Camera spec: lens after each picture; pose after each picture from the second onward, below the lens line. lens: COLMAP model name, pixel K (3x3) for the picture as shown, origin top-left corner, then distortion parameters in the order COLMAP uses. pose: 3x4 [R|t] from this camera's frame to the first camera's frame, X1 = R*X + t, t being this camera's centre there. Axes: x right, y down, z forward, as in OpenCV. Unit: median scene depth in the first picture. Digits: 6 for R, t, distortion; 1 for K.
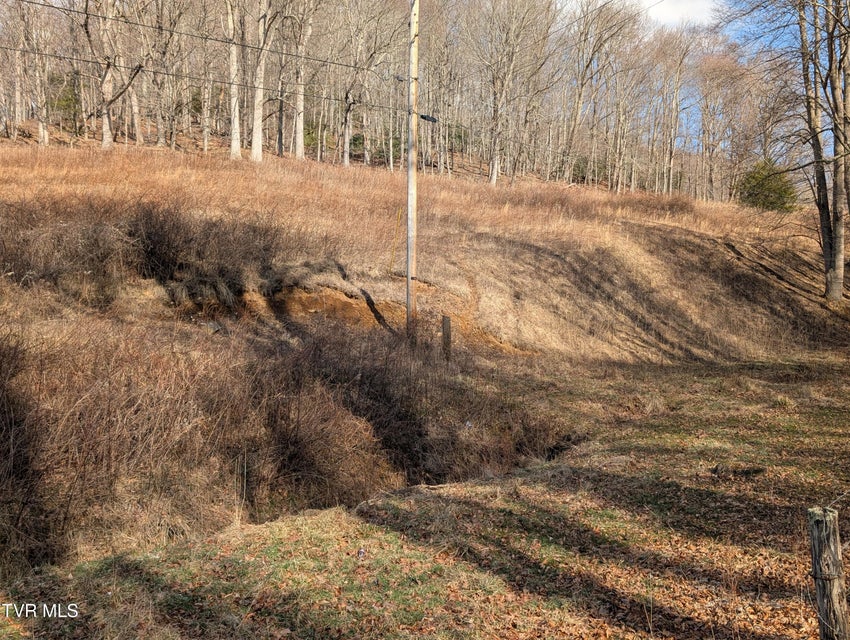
lens RADIAL K [[768.6, 0, 425.0], [0, 768.6, 320.0], [0, 0, 1]] dist [0.077973, -0.129483]
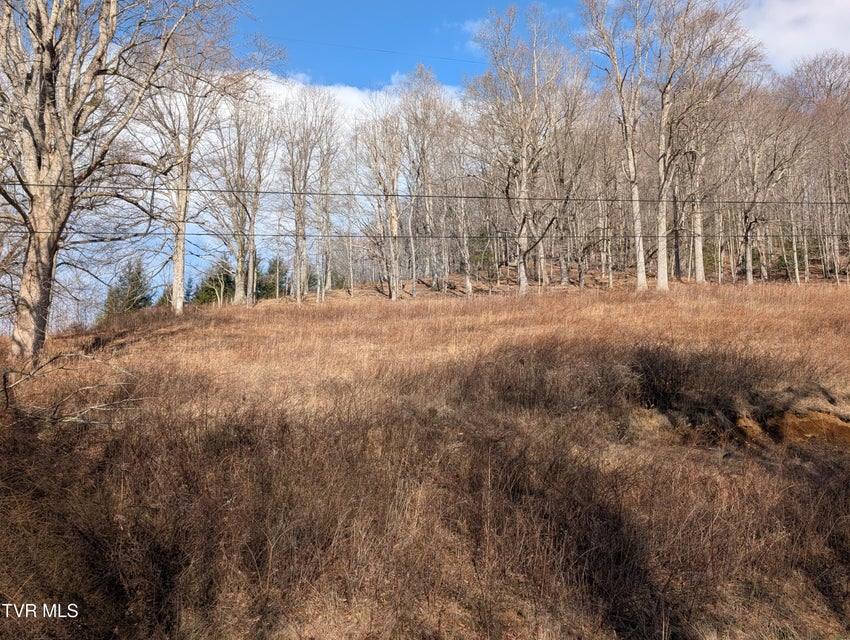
lens RADIAL K [[768.6, 0, 425.0], [0, 768.6, 320.0], [0, 0, 1]] dist [0.077973, -0.129483]
pose [[0.889145, -0.078237, -0.450888, -0.107358], [0.004619, 0.986762, -0.162112, 0.001171], [0.457603, 0.142058, 0.877735, -0.132582]]
